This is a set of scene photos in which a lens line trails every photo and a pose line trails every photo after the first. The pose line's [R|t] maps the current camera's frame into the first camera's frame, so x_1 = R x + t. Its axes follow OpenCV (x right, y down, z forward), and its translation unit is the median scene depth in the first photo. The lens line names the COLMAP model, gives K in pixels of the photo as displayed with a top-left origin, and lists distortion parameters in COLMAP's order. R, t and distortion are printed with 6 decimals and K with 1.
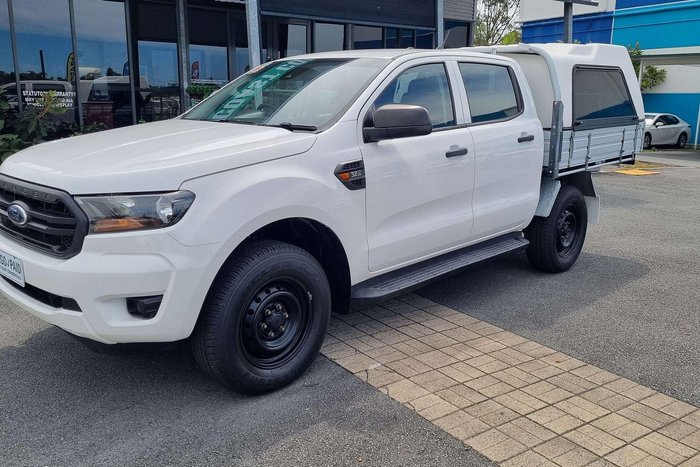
lens RADIAL K [[664.0, 0, 349.1], [0, 664.0, 230.4], [0, 0, 1]] dist [0.098458, 0.000000]
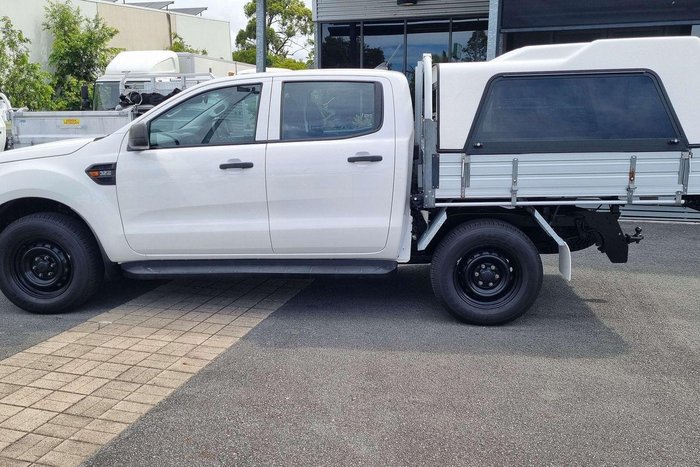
lens RADIAL K [[664.0, 0, 351.0], [0, 664.0, 235.8], [0, 0, 1]] dist [0.098458, 0.000000]
pose [[0.574864, 0.132696, -0.807418, 1.225621], [-0.150004, 0.987130, 0.055431, -0.096472], [0.804382, 0.089251, 0.587370, 0.545338]]
